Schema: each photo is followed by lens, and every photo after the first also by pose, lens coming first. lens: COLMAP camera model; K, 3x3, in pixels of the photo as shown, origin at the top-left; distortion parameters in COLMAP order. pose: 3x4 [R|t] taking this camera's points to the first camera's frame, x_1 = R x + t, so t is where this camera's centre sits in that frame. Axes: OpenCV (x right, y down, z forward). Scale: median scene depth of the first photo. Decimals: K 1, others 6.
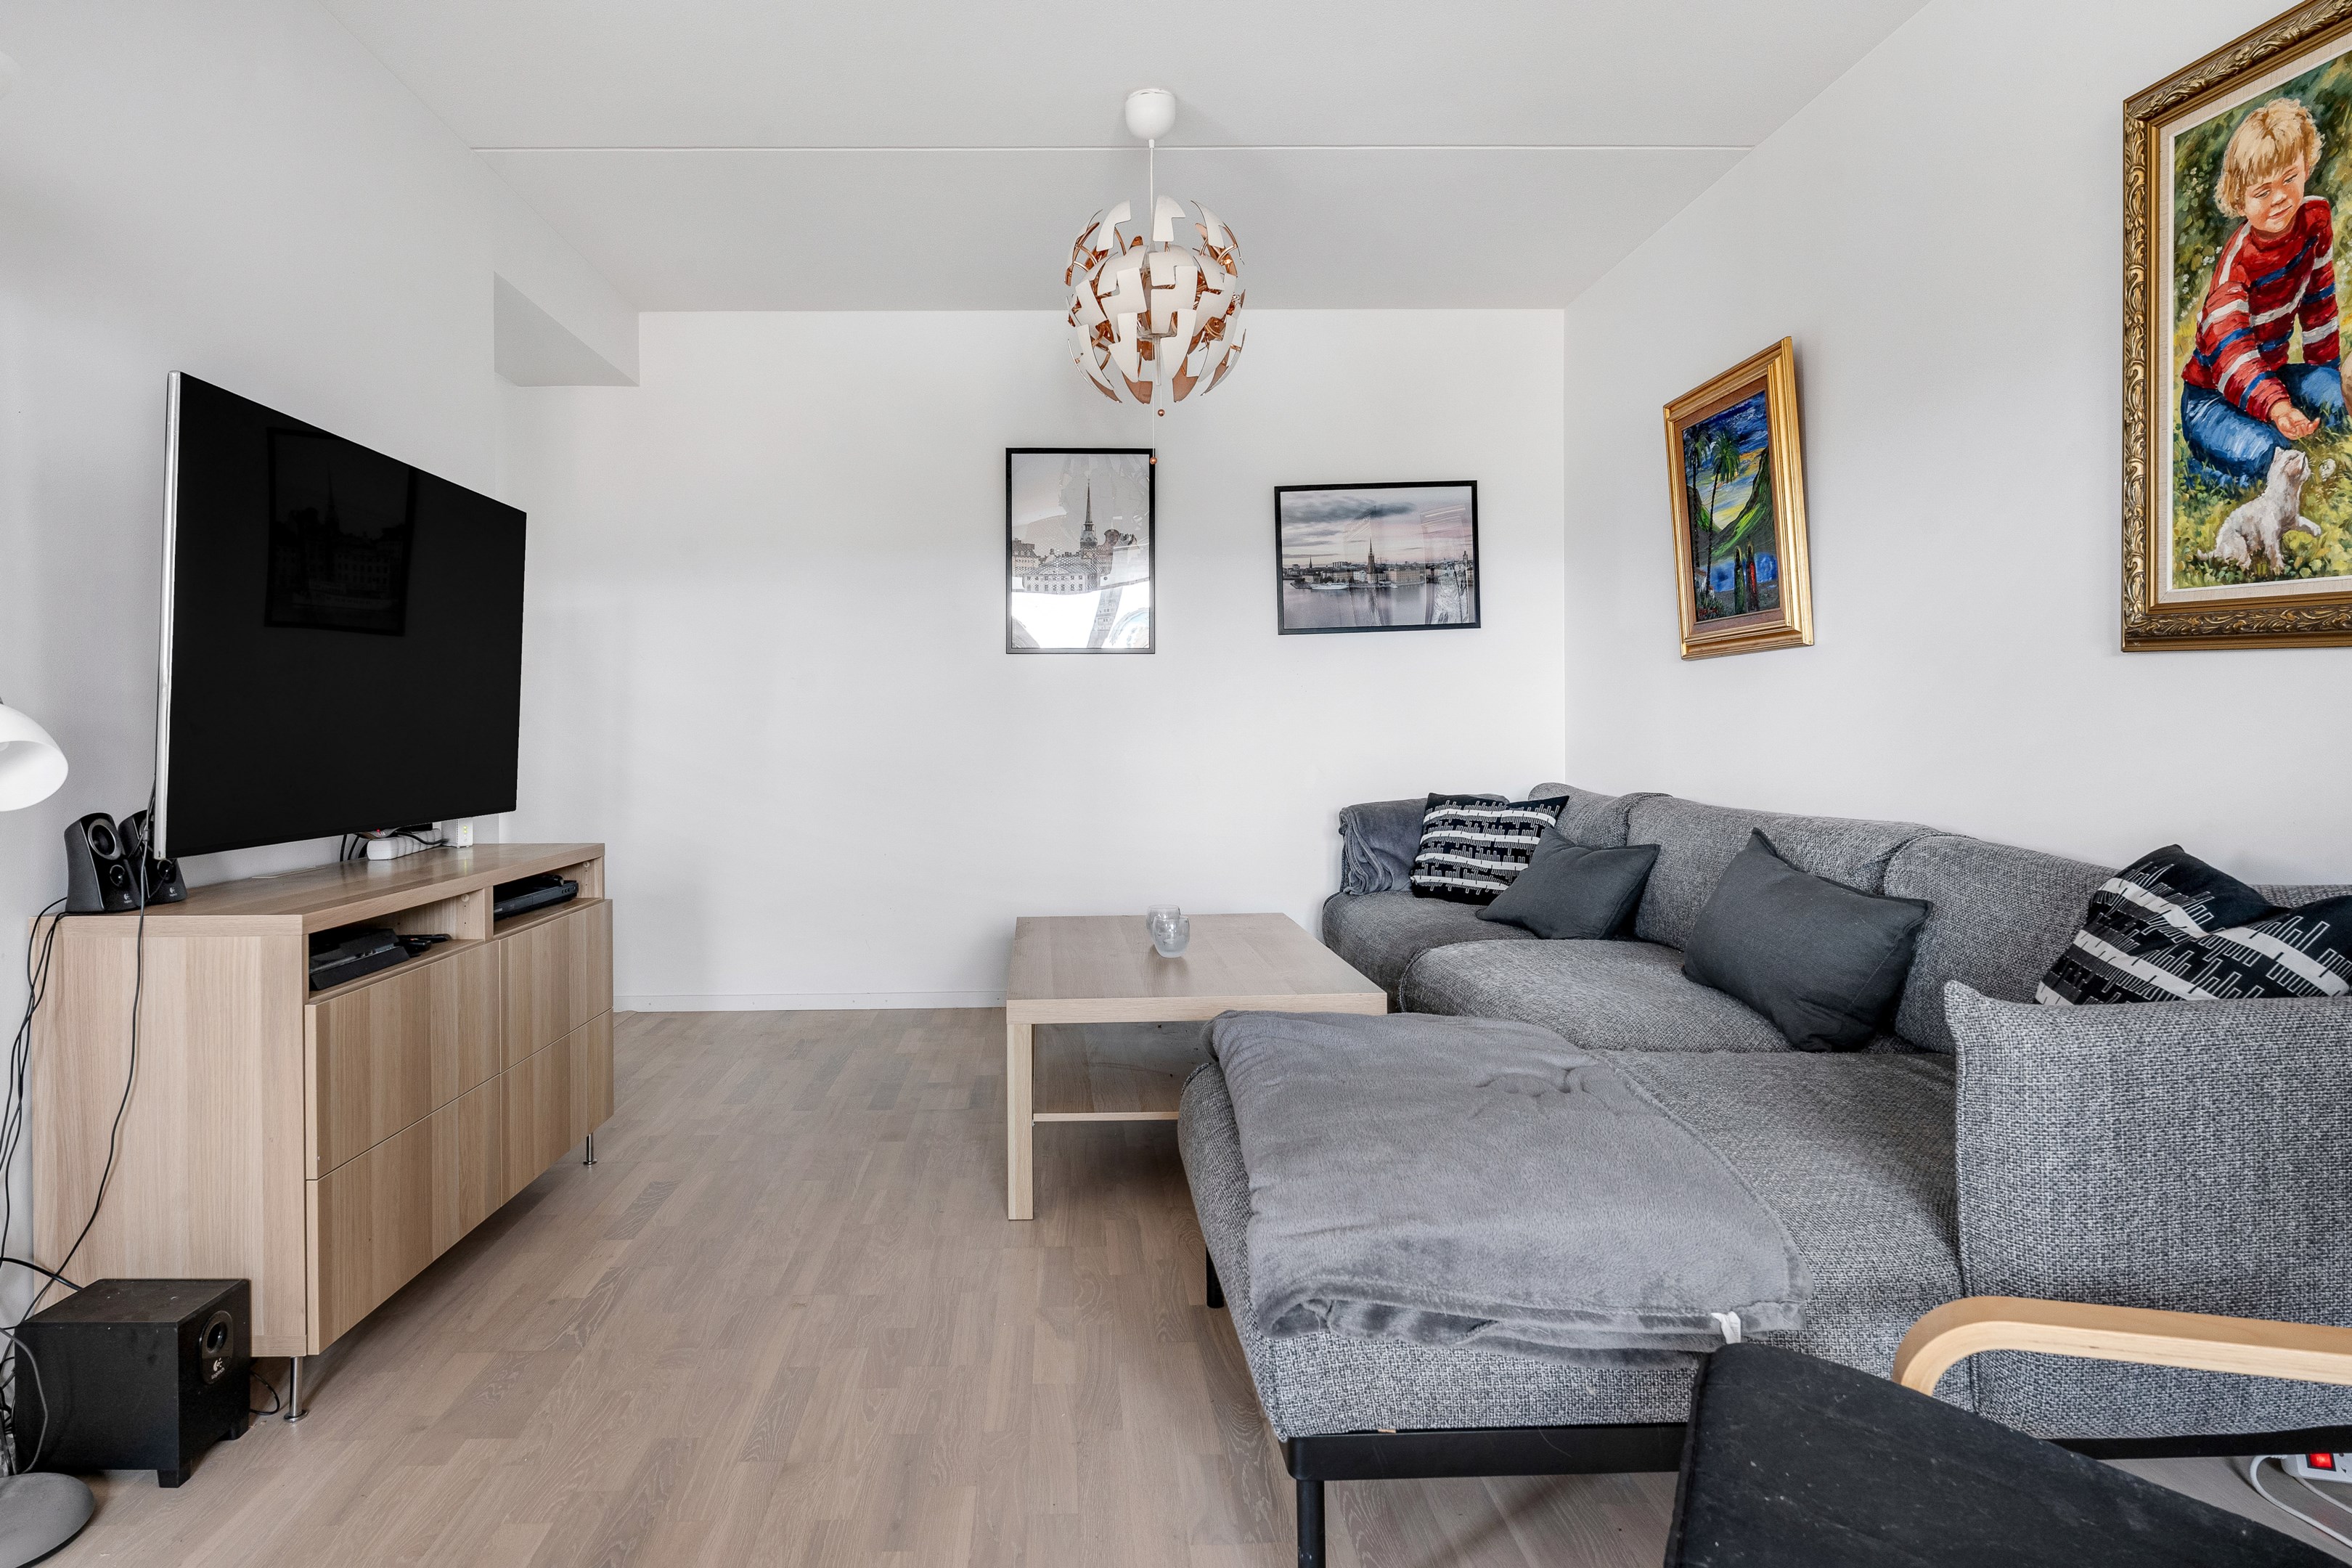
lens RADIAL K [[1337.6, 0, 1092.4], [0, 1337.6, 731.1], [0, 0, 1]] dist [-0.003753, 0.001996]
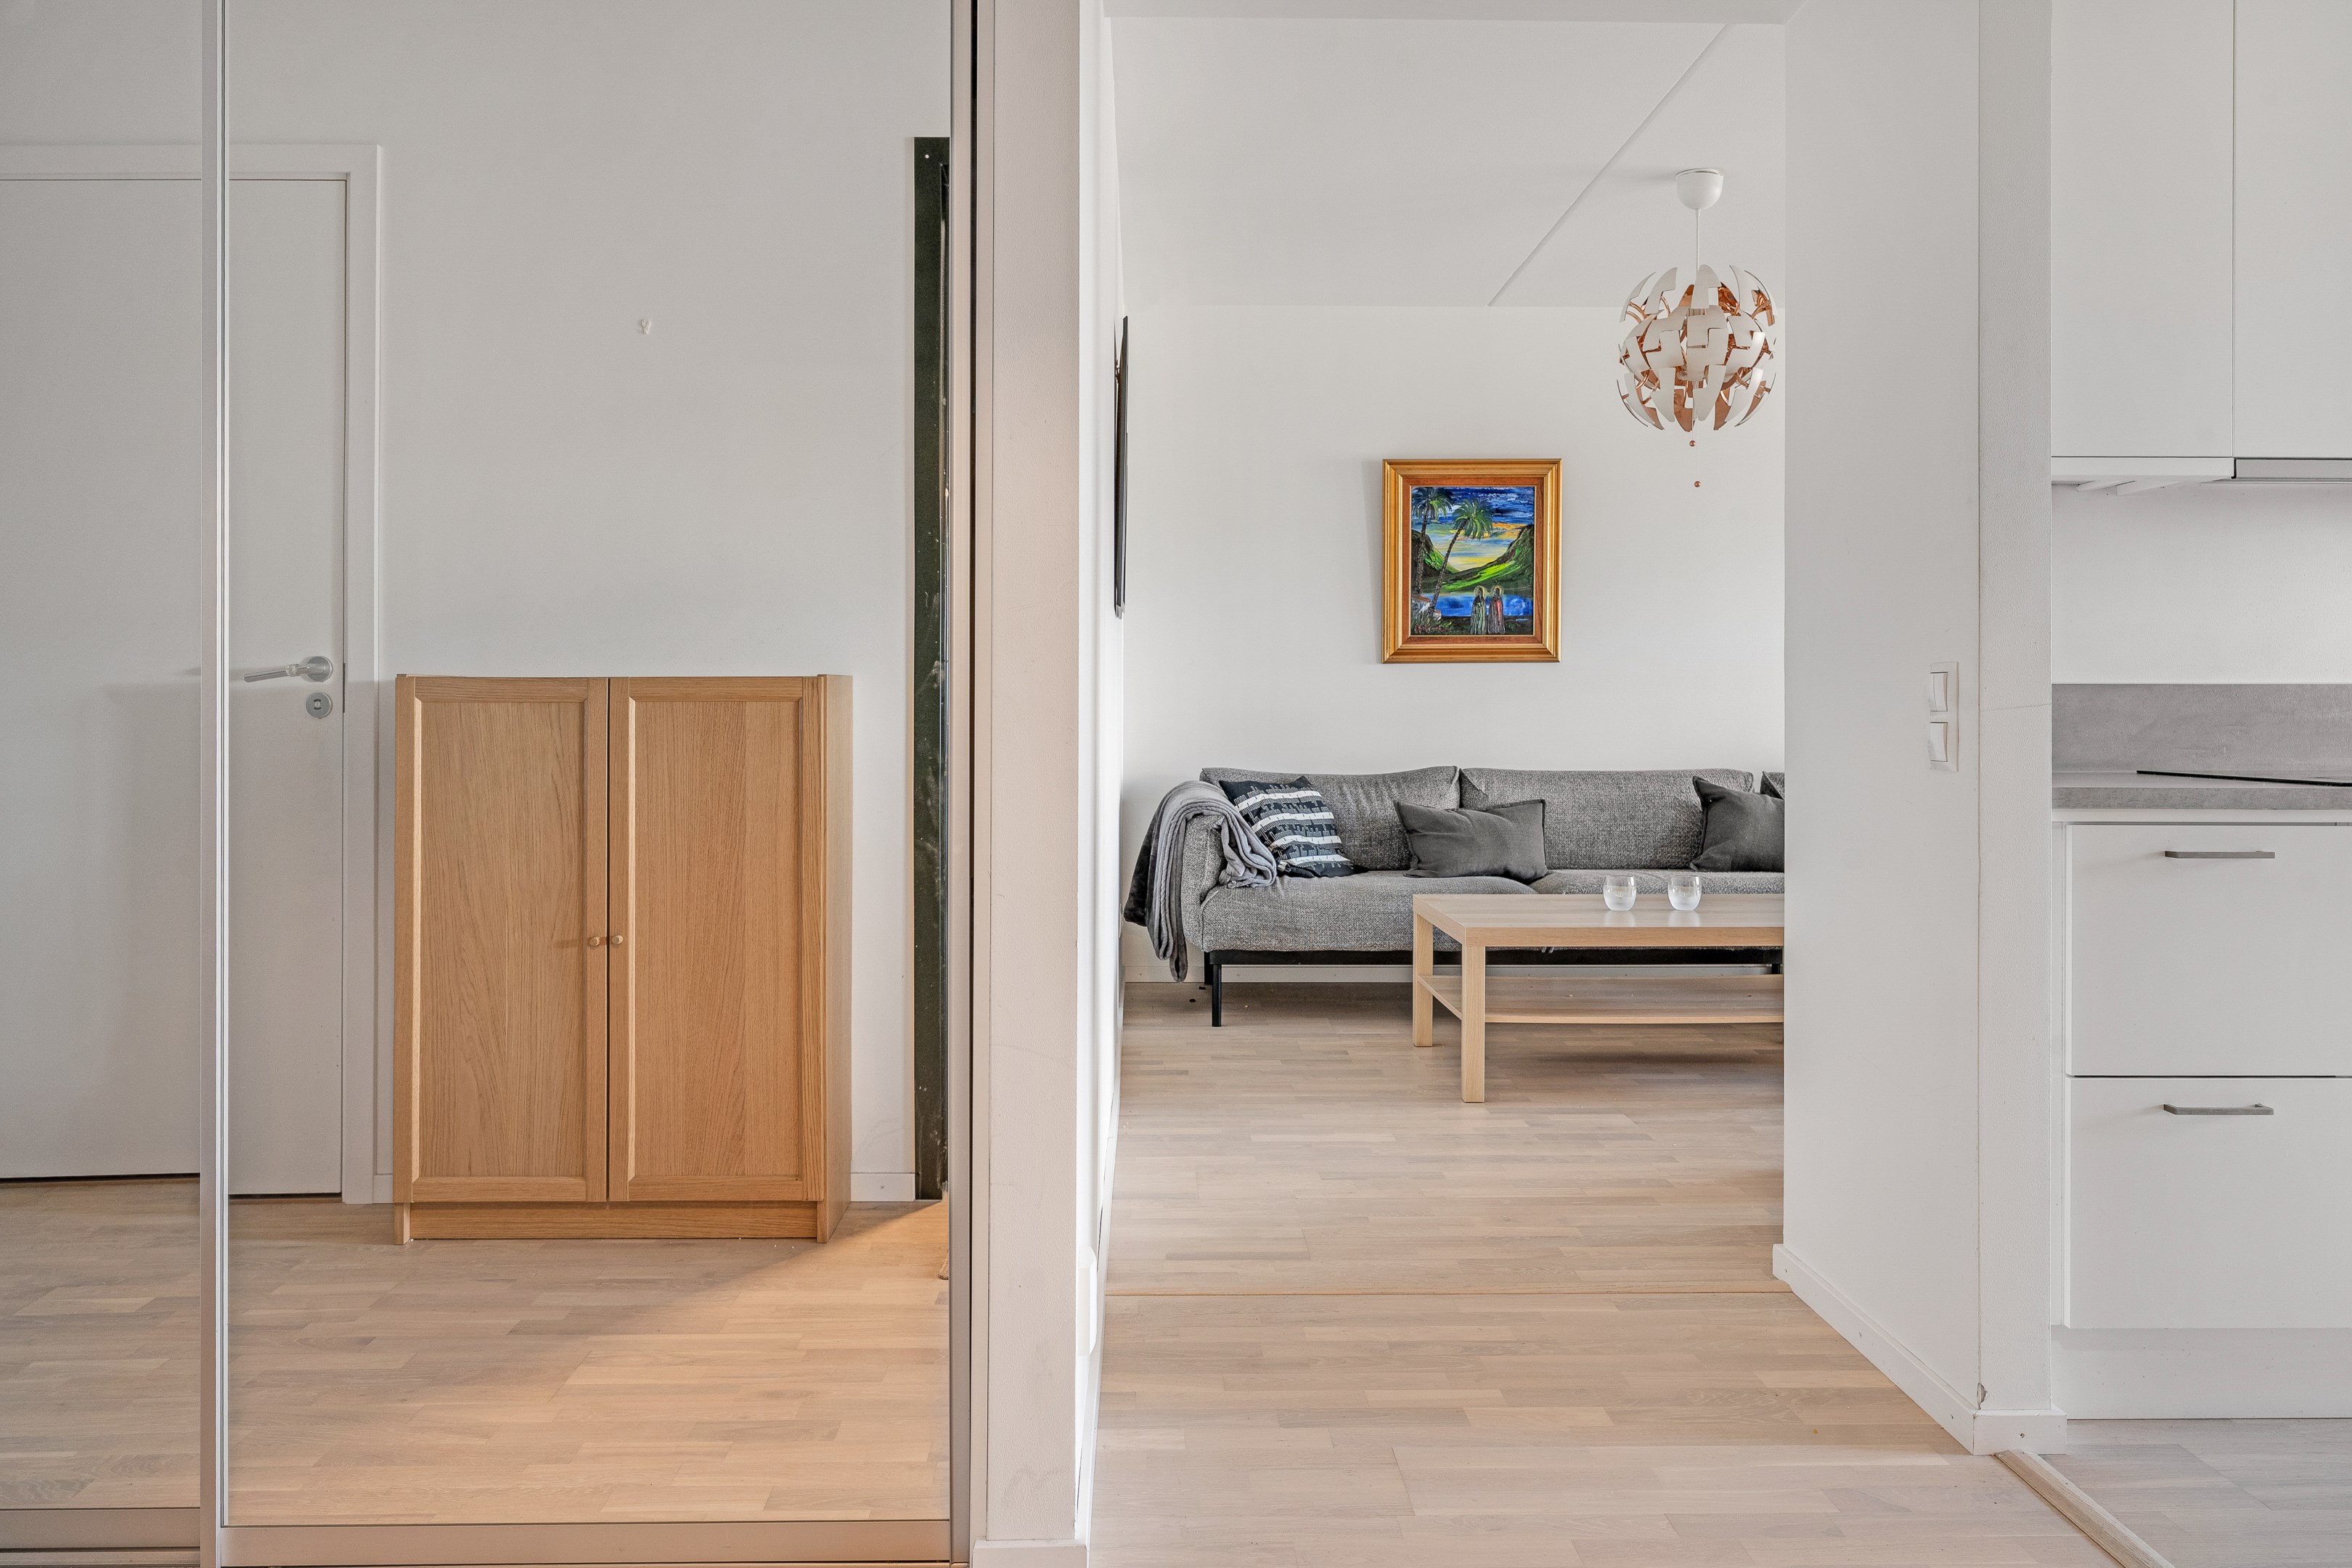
lens RADIAL K [[1653.4, 0, 1181.5], [0, 1653.4, 719.4], [0, 0, 1]] dist [0.041011, -0.003479]
pose [[0.023398, -0.003186, 0.999721, -1.324851], [0.001930, 0.999993, 0.003142, -0.005292], [-0.999724, 0.001856, 0.023404, 1.342580]]
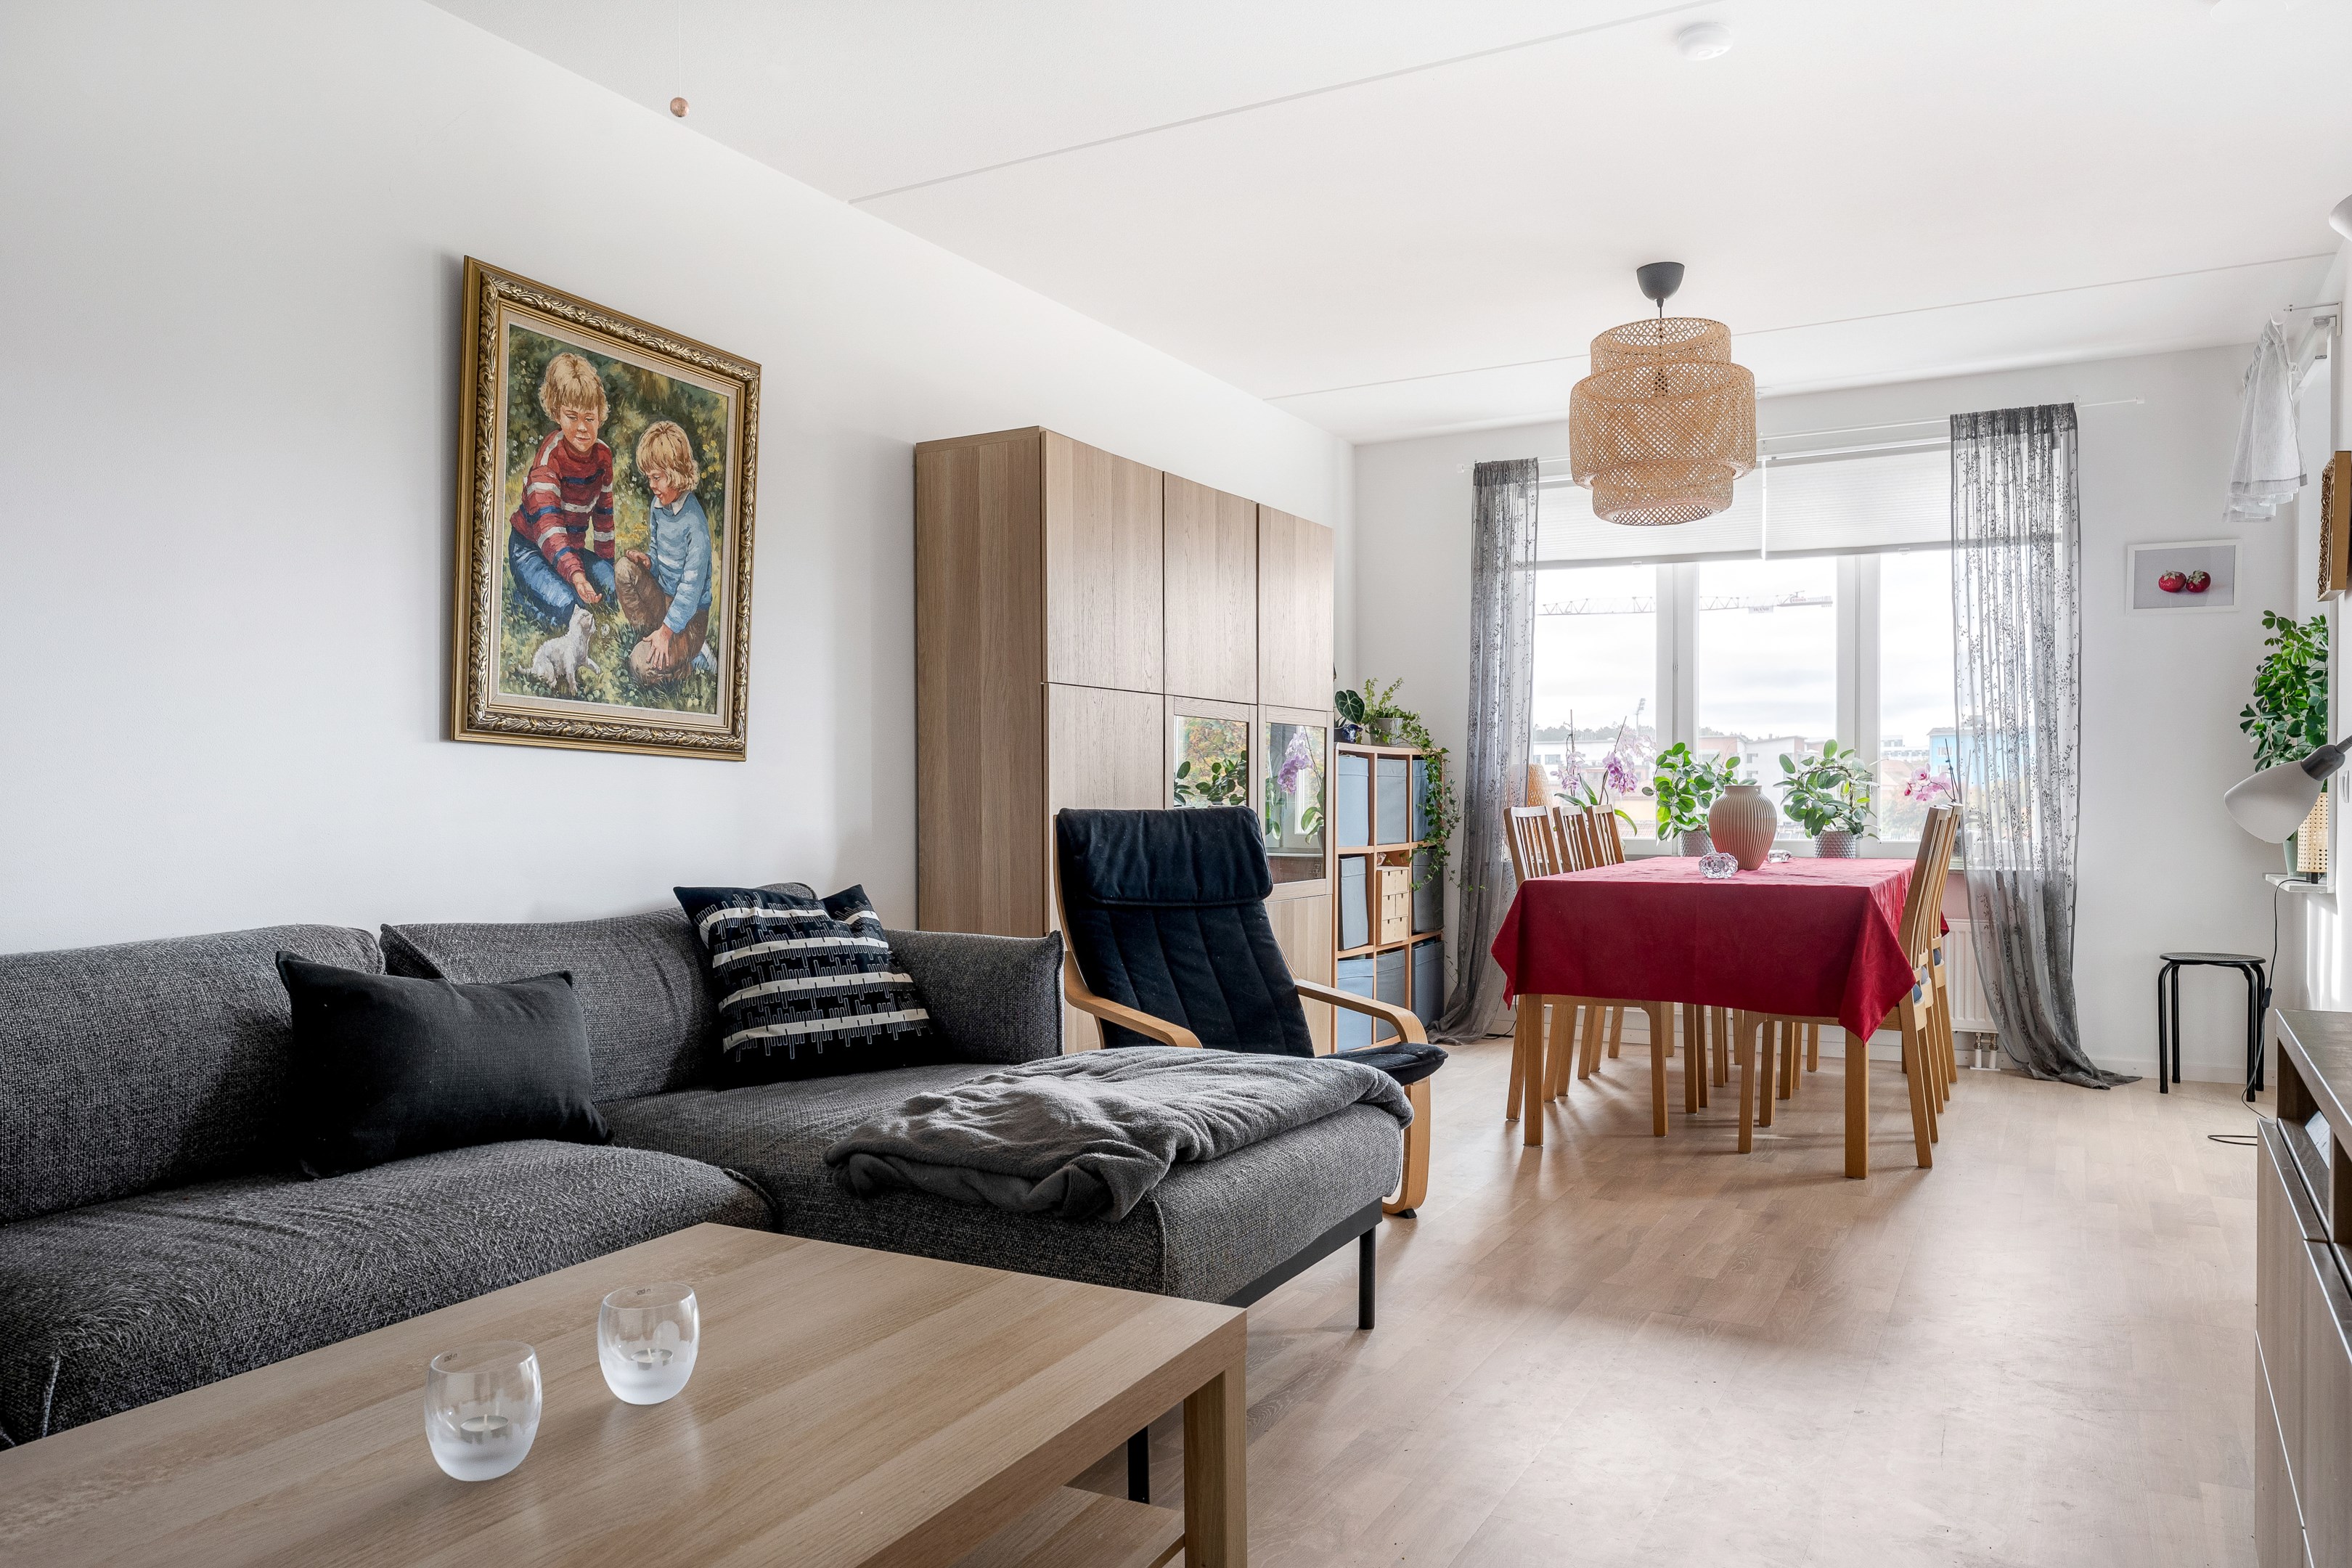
lens RADIAL K [[1653.4, 0, 1174.0], [0, 1653.4, 803.2], [0, 0, 1]] dist [0.041011, -0.003479]
pose [[-0.863454, 0.012054, 0.504283, -0.307797], [0.016847, 0.999846, 0.004948, -0.002308], [-0.504145, 0.012768, -0.863524, 1.294937]]
